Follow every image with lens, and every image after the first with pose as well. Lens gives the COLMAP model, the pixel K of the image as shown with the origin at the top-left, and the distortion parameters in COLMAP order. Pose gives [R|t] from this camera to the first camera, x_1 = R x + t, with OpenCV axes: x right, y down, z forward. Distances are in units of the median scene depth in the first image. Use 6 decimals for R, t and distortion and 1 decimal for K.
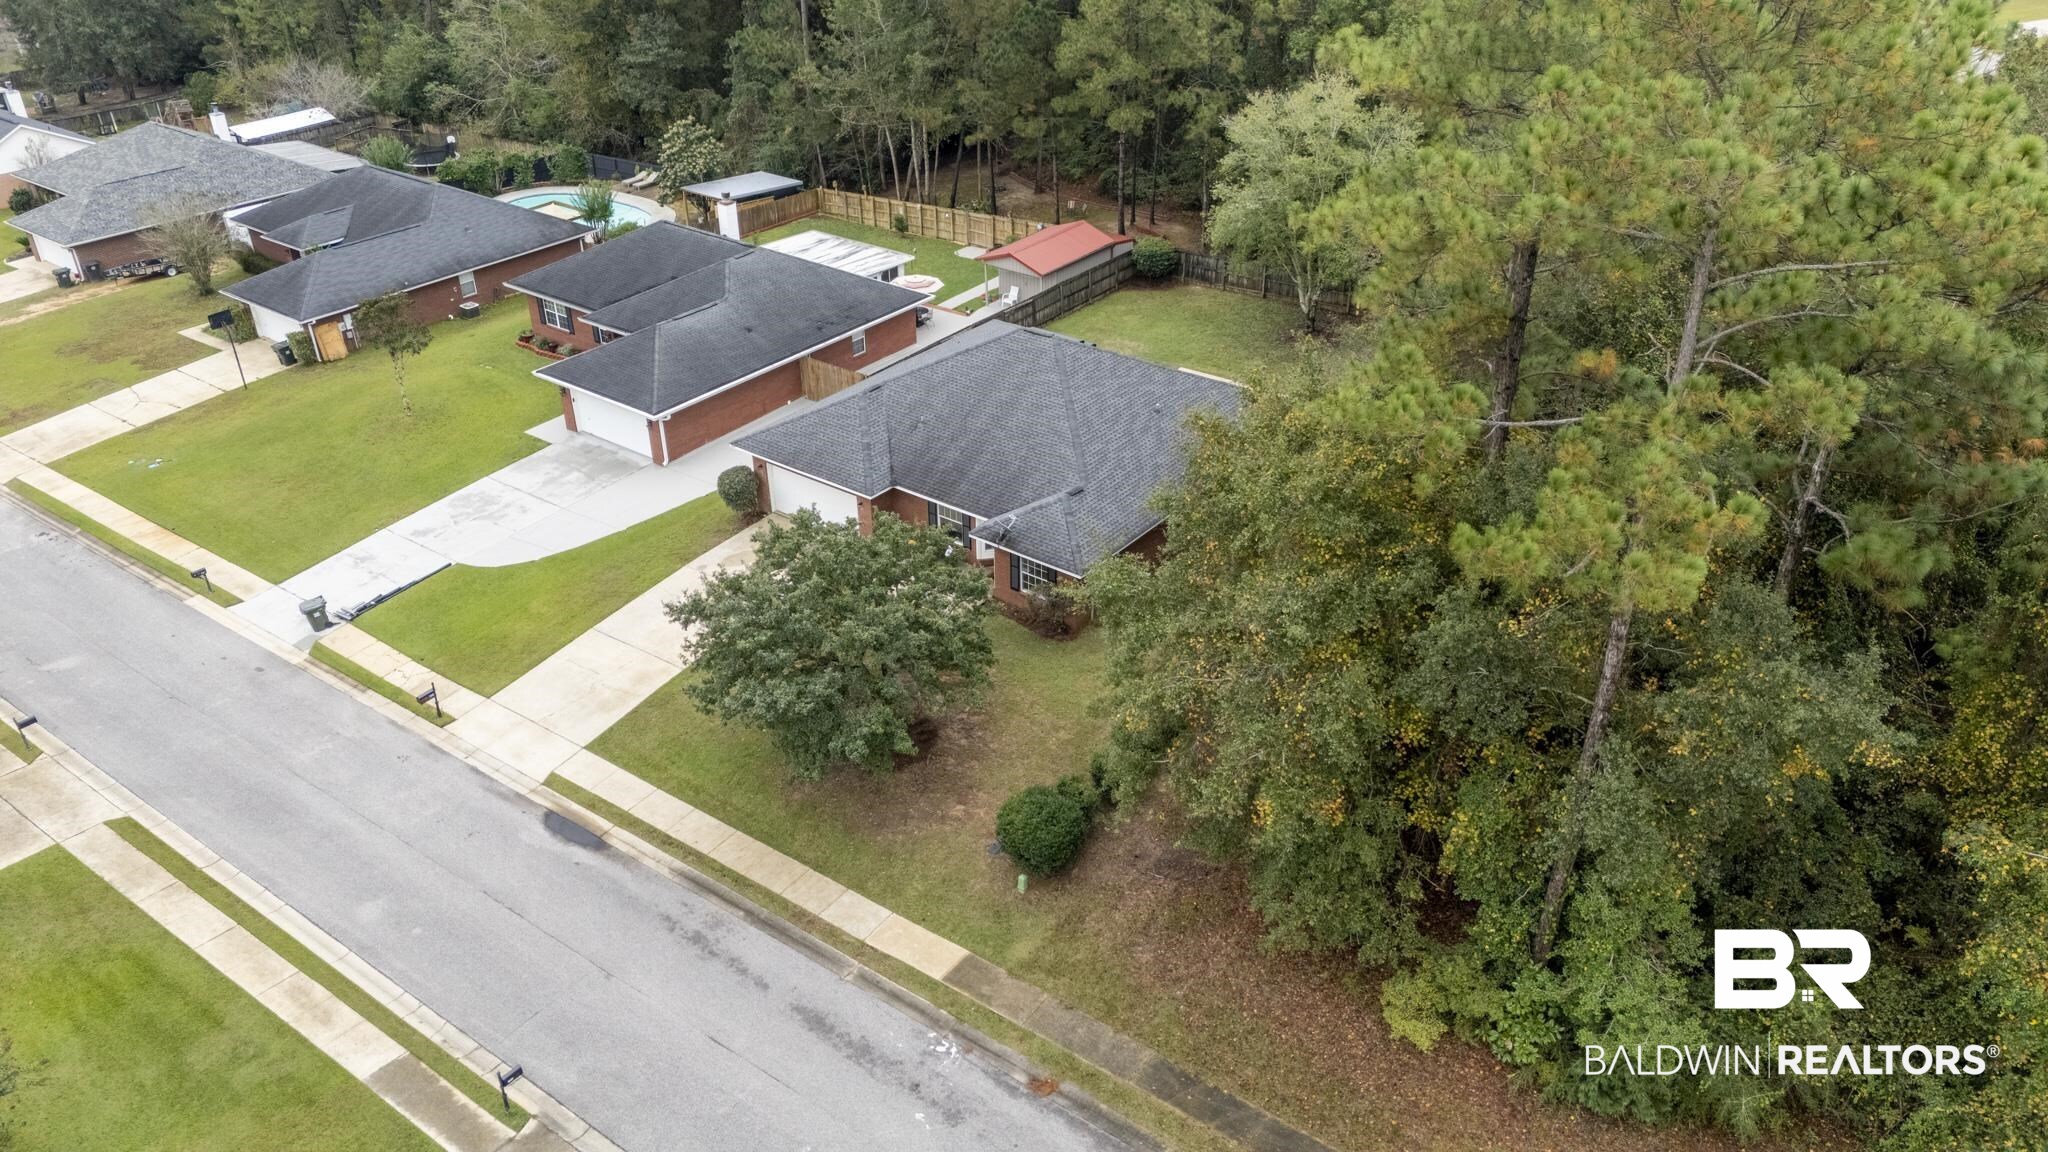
lens RADIAL K [[1456.3, 0, 1024.0], [0, 1456.3, 576.0], [0, 0, 1]] dist [0.106446, -0.110756]
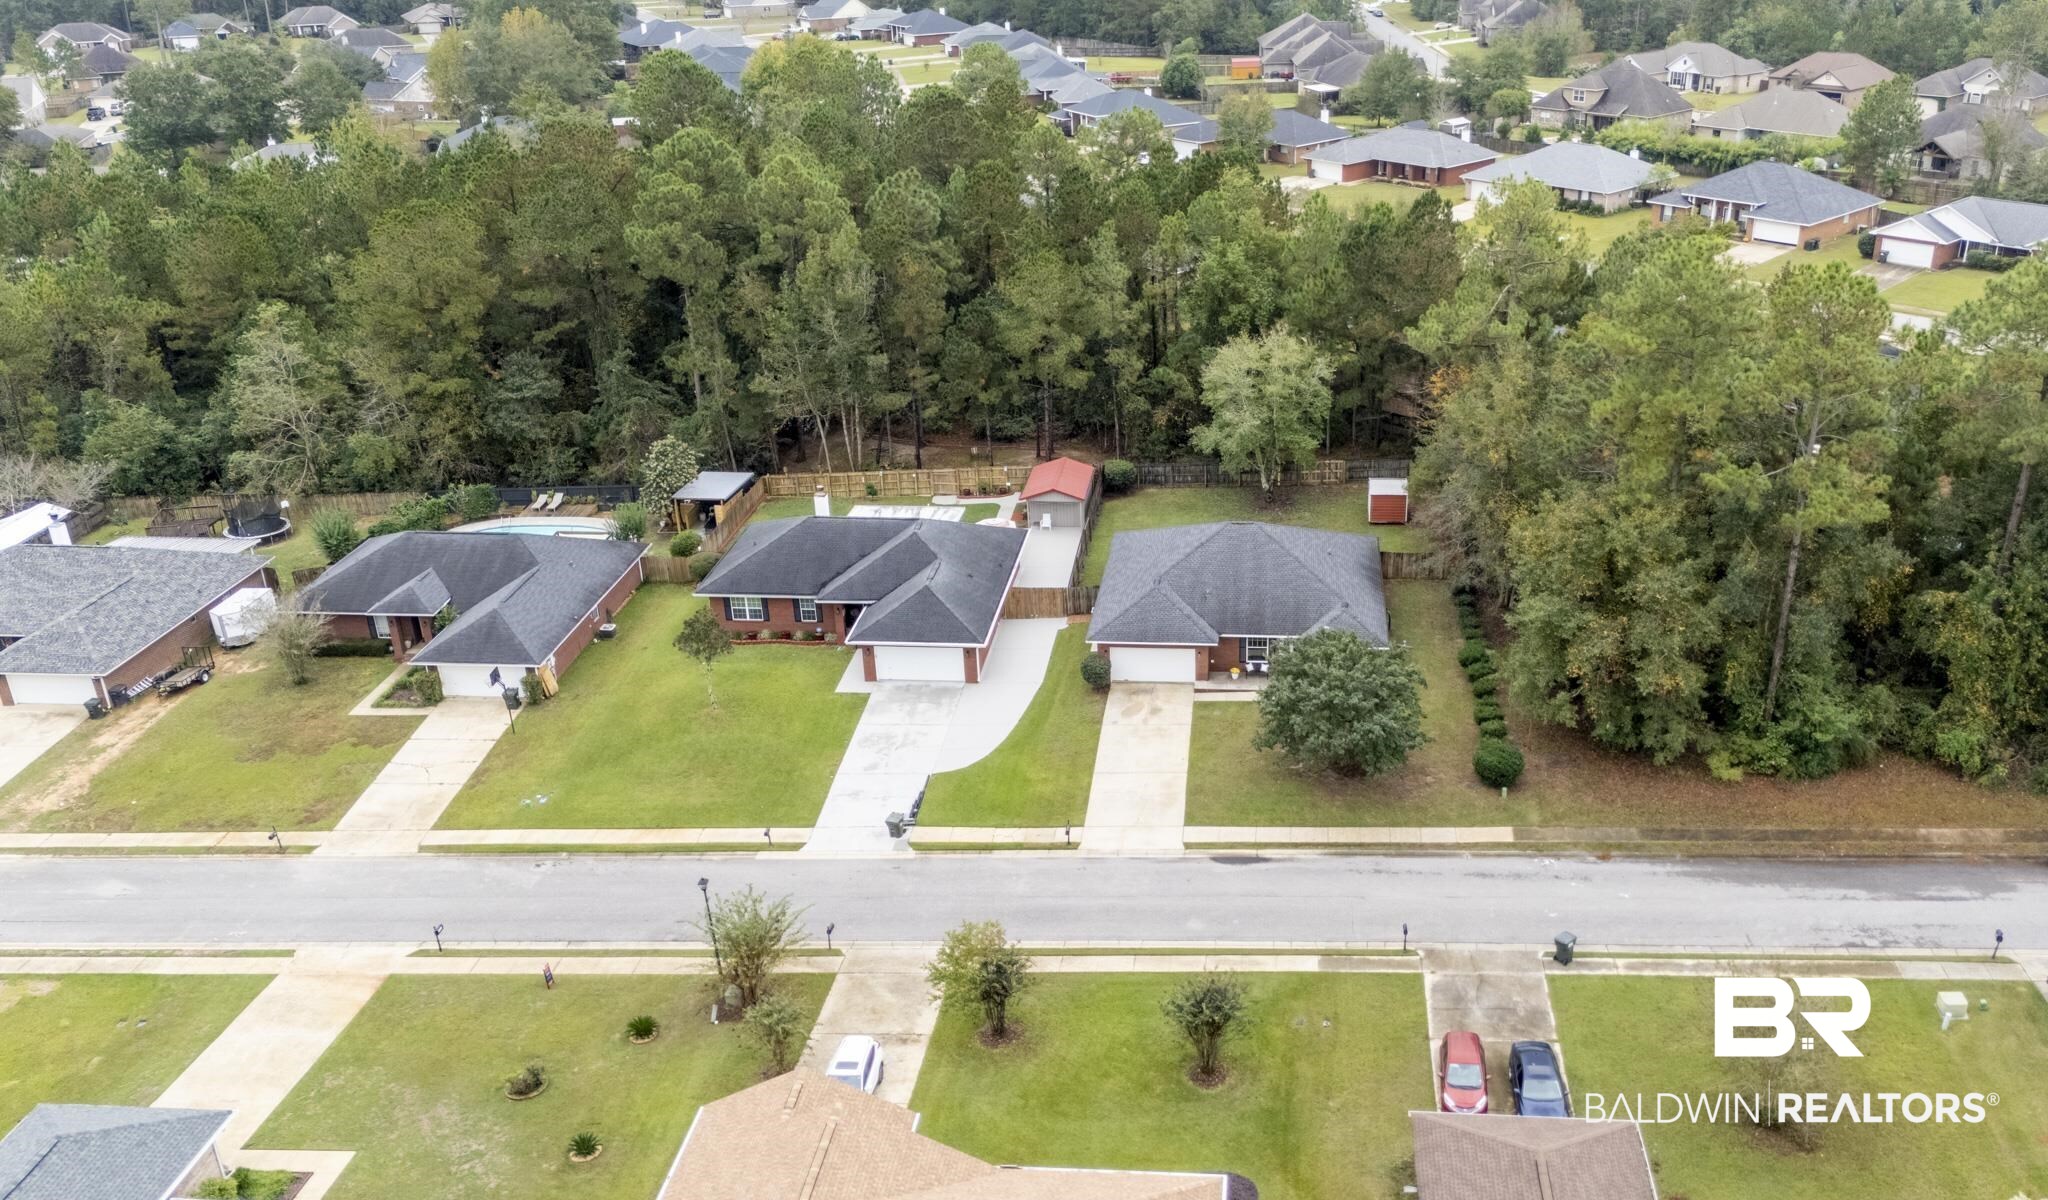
lens RADIAL K [[1699.3, 0, 1175.9], [0, 1699.3, 601.4], [0, 0, 1]] dist [0.124436, 0.000316]
pose [[0.834251, -0.220183, 0.505515, -0.984382], [0.285395, 0.956876, -0.054209, -0.011749], [-0.471779, 0.189495, 0.861113, -0.487096]]
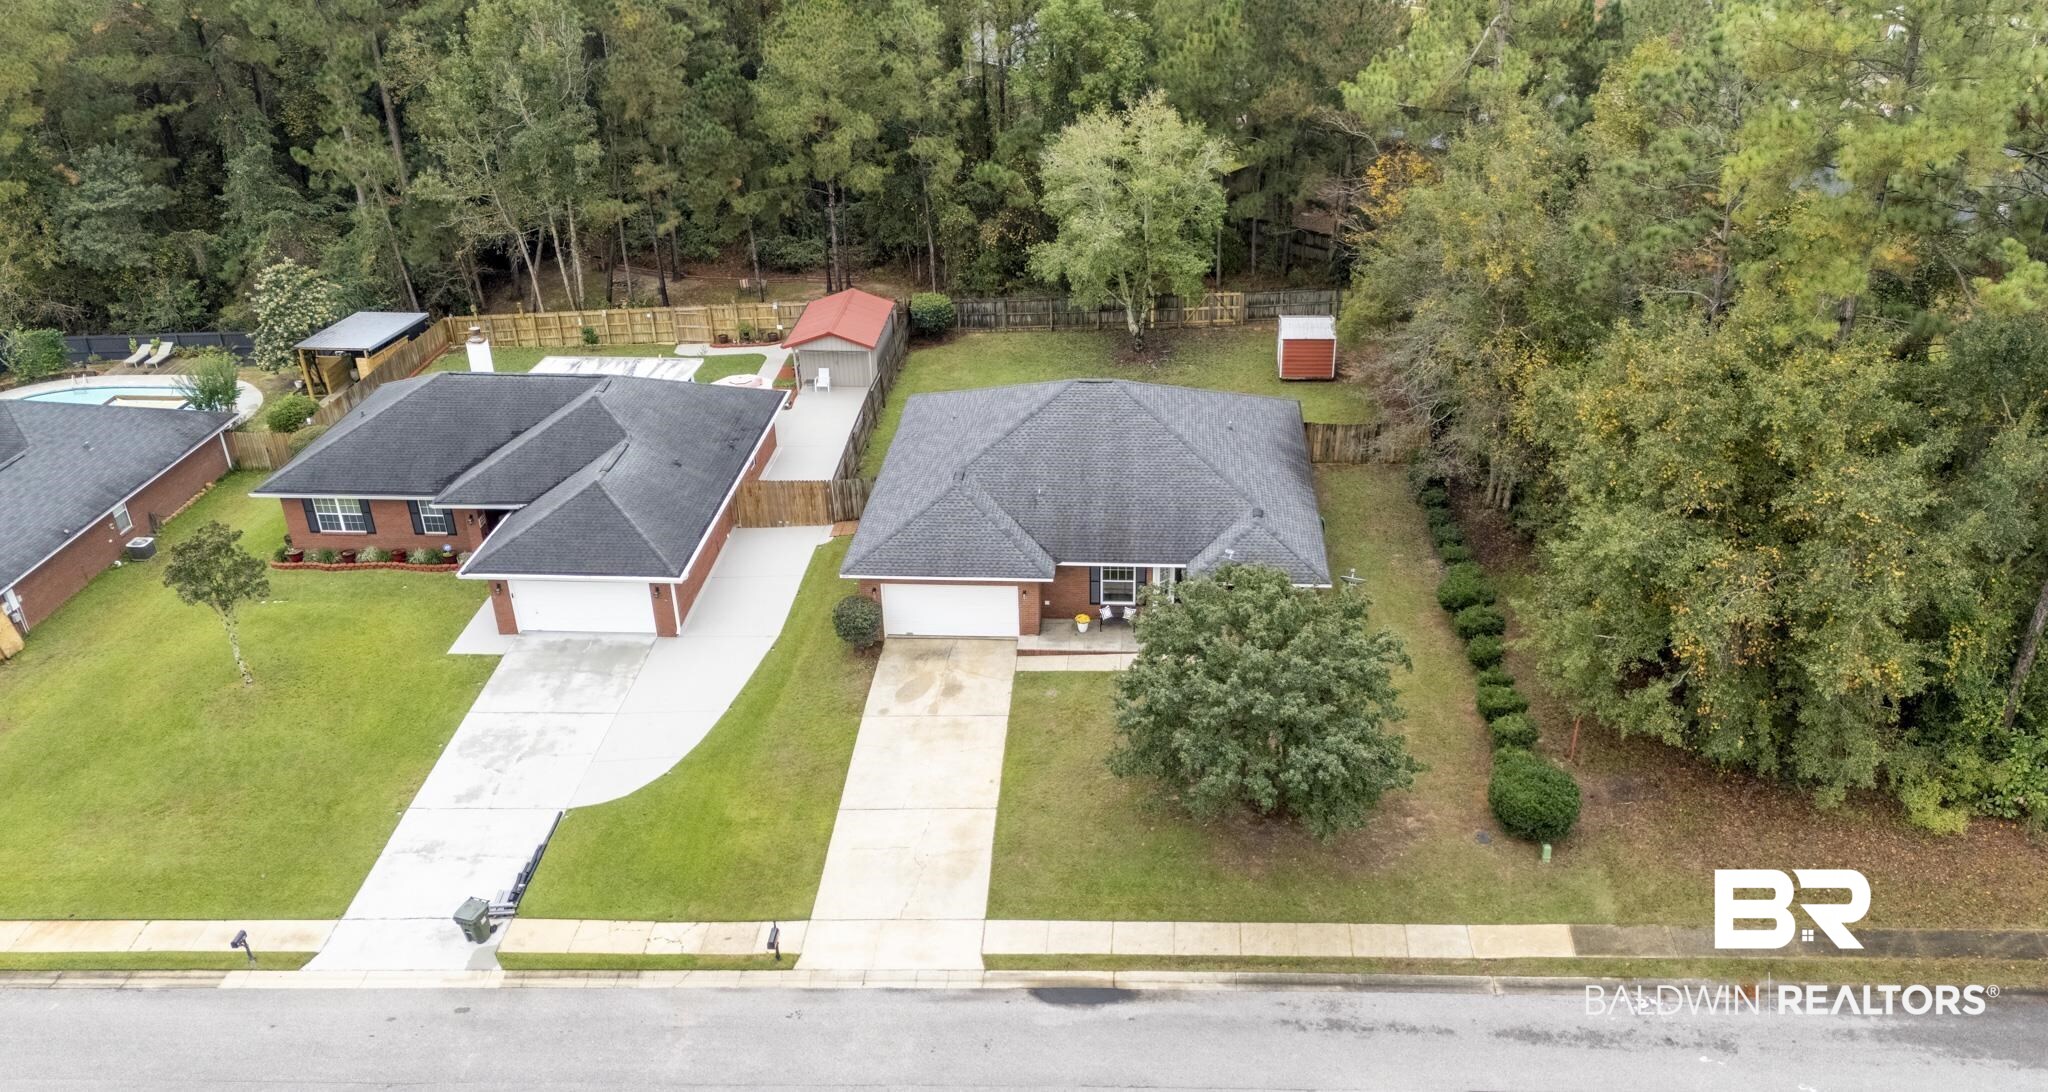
lens RADIAL K [[1573.6, 0, 1065.1], [0, 1573.6, 551.9], [0, 0, 1]] dist [0.089259, -0.092498]
pose [[0.830400, -0.256761, 0.494480, -0.569908], [0.290674, 0.956783, 0.008673, -0.073421], [-0.475337, 0.136530, 0.869146, 0.114282]]
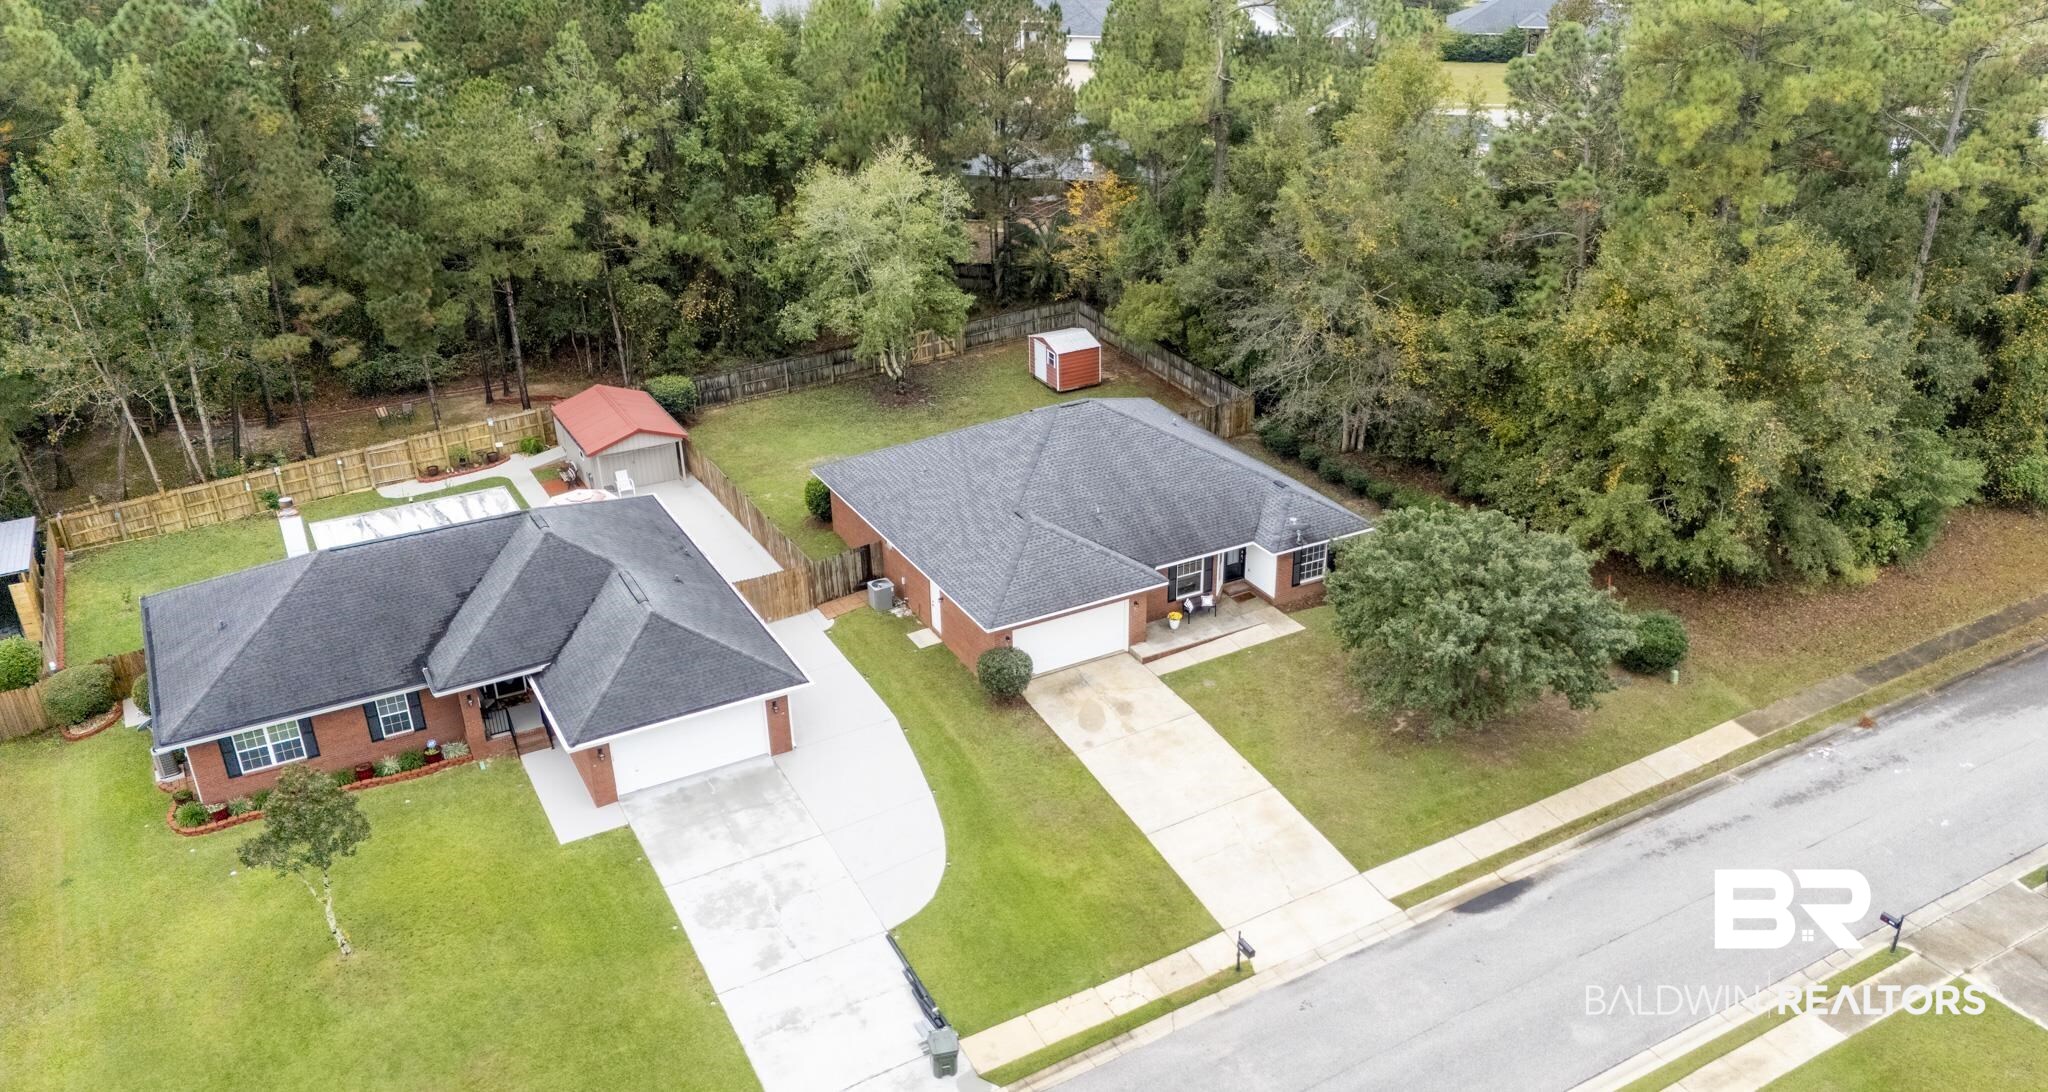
lens RADIAL K [[1573.6, 0, 1065.1], [0, 1573.6, 551.9], [0, 0, 1]] dist [0.089259, -0.092498]
pose [[0.402031, -0.394039, 0.826501, -0.965730], [0.477121, 0.860581, 0.178203, -0.282162], [-0.781490, 0.322698, 0.533985, 0.462172]]
